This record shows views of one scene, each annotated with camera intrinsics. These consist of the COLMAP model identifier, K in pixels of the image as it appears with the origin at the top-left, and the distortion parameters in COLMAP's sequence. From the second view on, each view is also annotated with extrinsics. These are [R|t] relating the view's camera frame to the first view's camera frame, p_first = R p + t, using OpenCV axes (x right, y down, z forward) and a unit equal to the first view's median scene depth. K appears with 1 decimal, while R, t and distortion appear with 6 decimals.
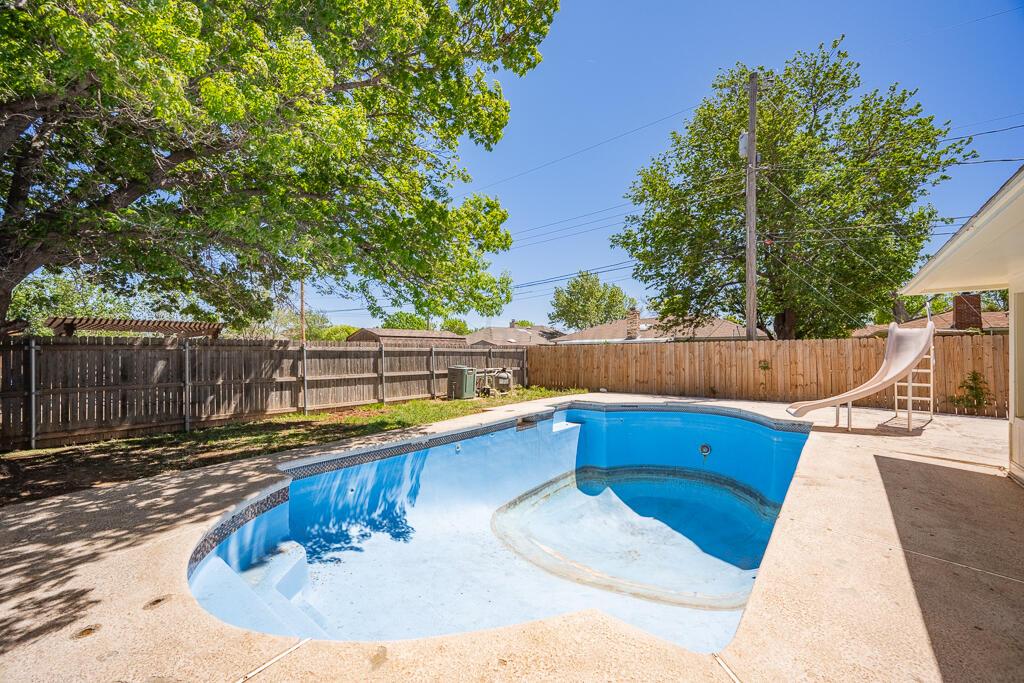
lens RADIAL K [[402.0, 0, 515.5], [0, 402.0, 351.0], [0, 0, 1]] dist [-0.001697, 0.000417]
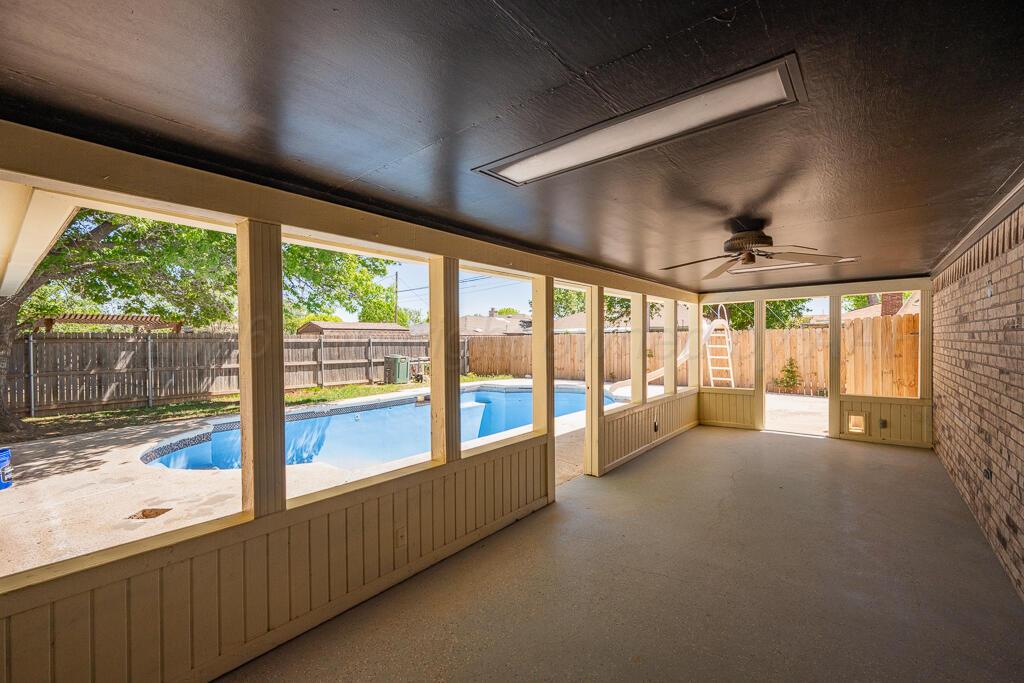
lens RADIAL K [[430.6, 0, 511.5], [0, 430.6, 338.5], [0, 0, 1]] dist [0.005301, 0.000774]
pose [[0.999995, -0.002802, -0.001573, 0.222048], [0.002799, 0.999994, -0.002113, -0.006590], [0.001579, 0.002108, 0.999997, -0.248585]]
